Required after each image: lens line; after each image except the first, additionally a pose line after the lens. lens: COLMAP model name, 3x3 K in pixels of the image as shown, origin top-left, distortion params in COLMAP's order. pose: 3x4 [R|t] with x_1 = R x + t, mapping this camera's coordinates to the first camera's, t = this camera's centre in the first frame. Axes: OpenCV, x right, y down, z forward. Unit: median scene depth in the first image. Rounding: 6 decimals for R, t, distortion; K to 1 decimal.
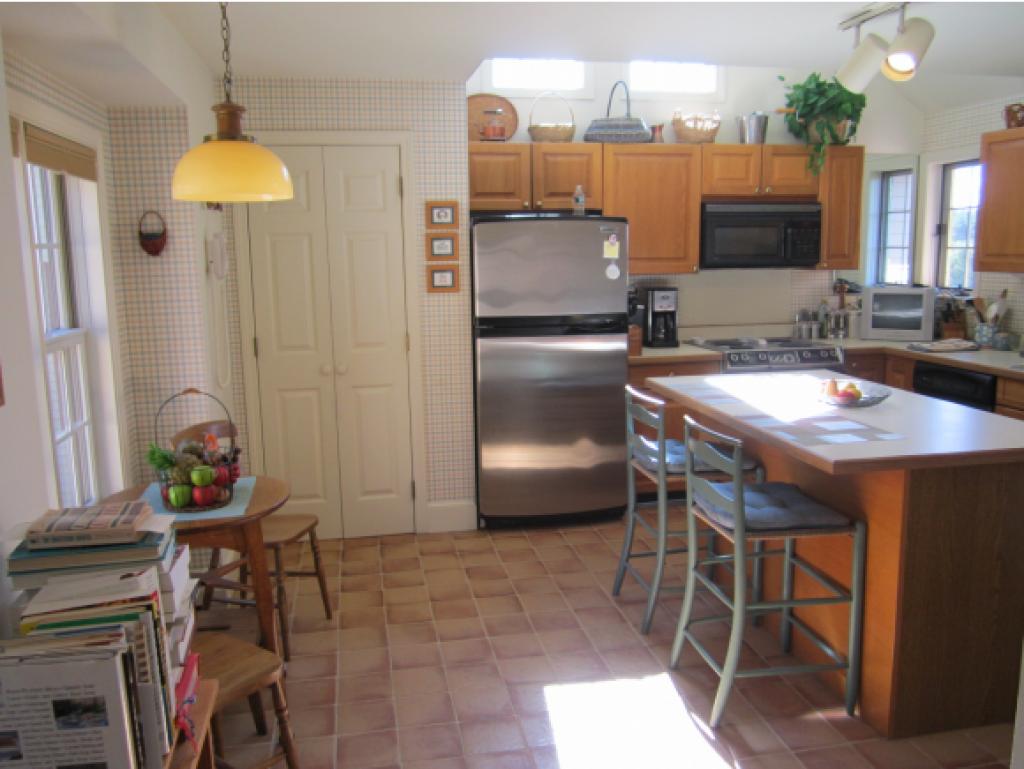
lens RADIAL K [[850.3, 0, 512.0], [0, 850.3, 384.5], [0, 0, 1]] dist [-0.046821, 0.015082]
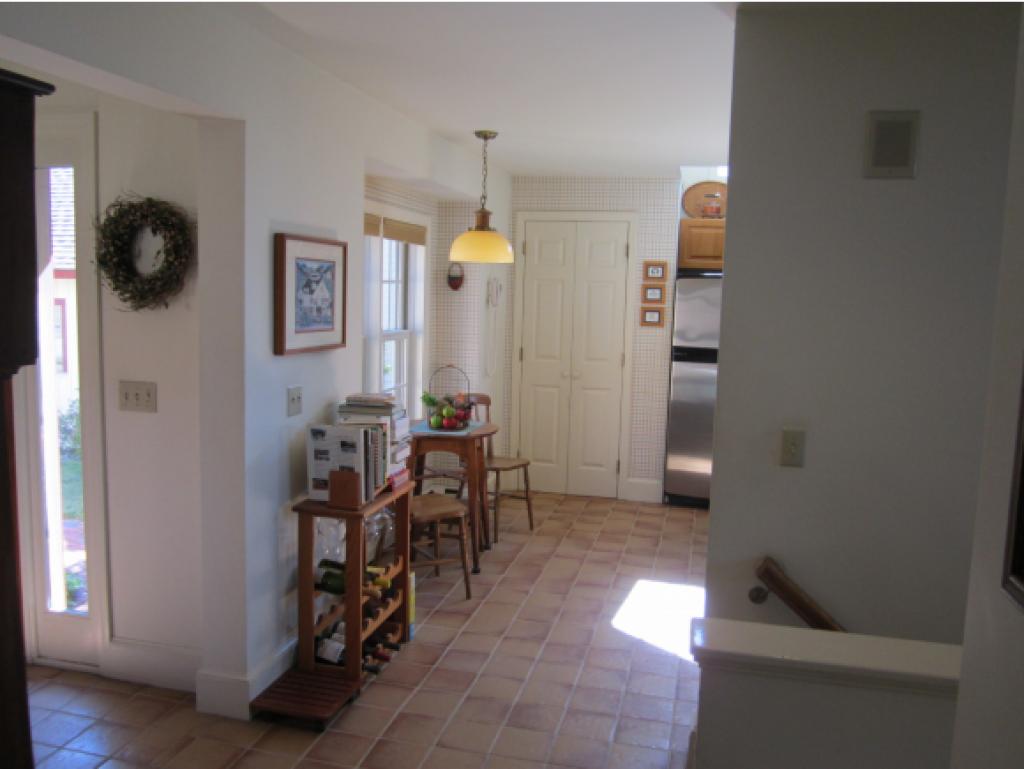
lens RADIAL K [[850.3, 0, 512.0], [0, 850.3, 384.5], [0, 0, 1]] dist [-0.046821, 0.015082]
pose [[0.910160, 0.092373, -0.403827, 0.288408], [-0.111466, 0.993479, -0.023975, 0.045751], [0.398979, 0.066834, 0.914521, -0.365547]]
